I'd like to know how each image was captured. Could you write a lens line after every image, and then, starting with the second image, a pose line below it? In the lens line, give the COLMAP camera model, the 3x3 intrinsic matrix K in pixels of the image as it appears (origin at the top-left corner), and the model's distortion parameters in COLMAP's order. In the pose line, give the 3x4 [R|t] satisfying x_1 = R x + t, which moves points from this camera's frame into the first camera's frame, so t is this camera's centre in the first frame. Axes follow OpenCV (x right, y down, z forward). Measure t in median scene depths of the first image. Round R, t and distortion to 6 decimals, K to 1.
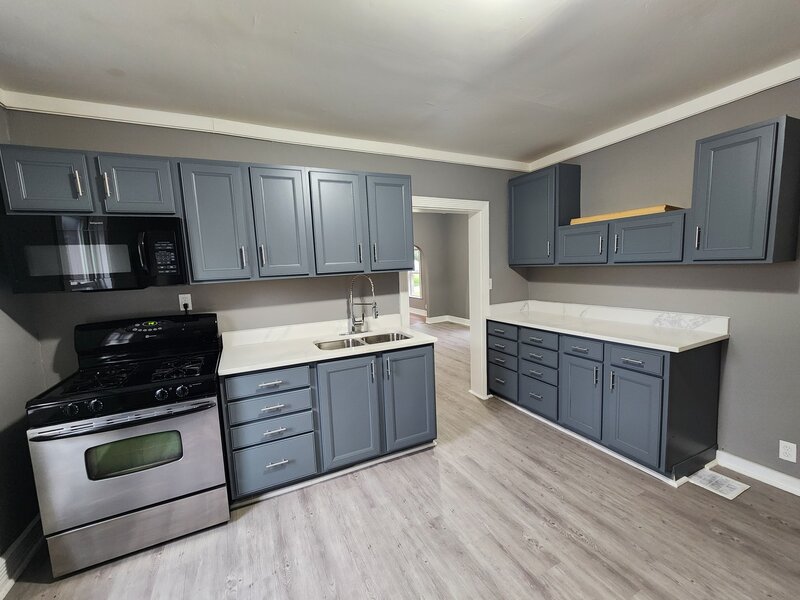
lens RADIAL K [[330.0, 0, 395.2], [0, 330.0, 304.2], [0, 0, 1]] dist [0.018383, -0.000058]
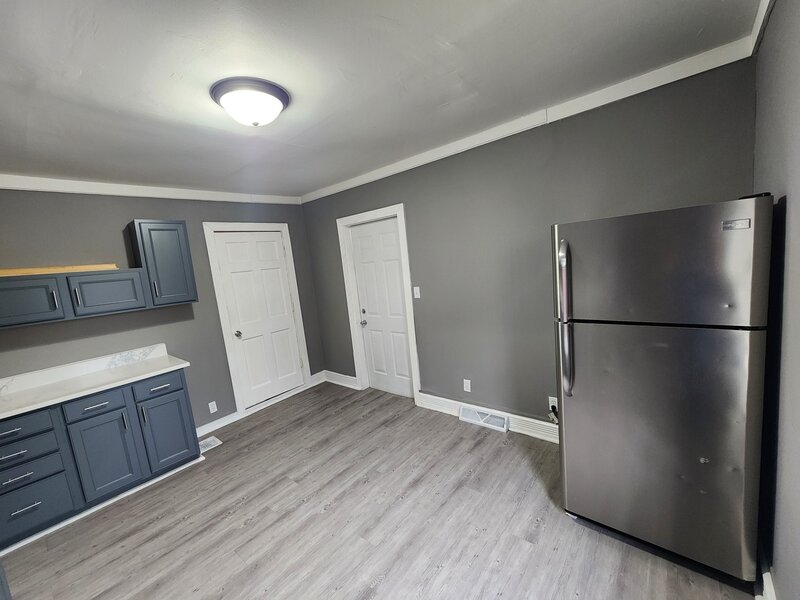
lens RADIAL K [[330.0, 0, 395.2], [0, 330.0, 304.2], [0, 0, 1]] dist [0.018383, -0.000058]
pose [[-0.376677, -0.037813, 0.925573, -0.770718], [0.227814, 0.964699, 0.132124, -0.093300], [-0.897895, 0.260626, -0.354765, 0.619360]]
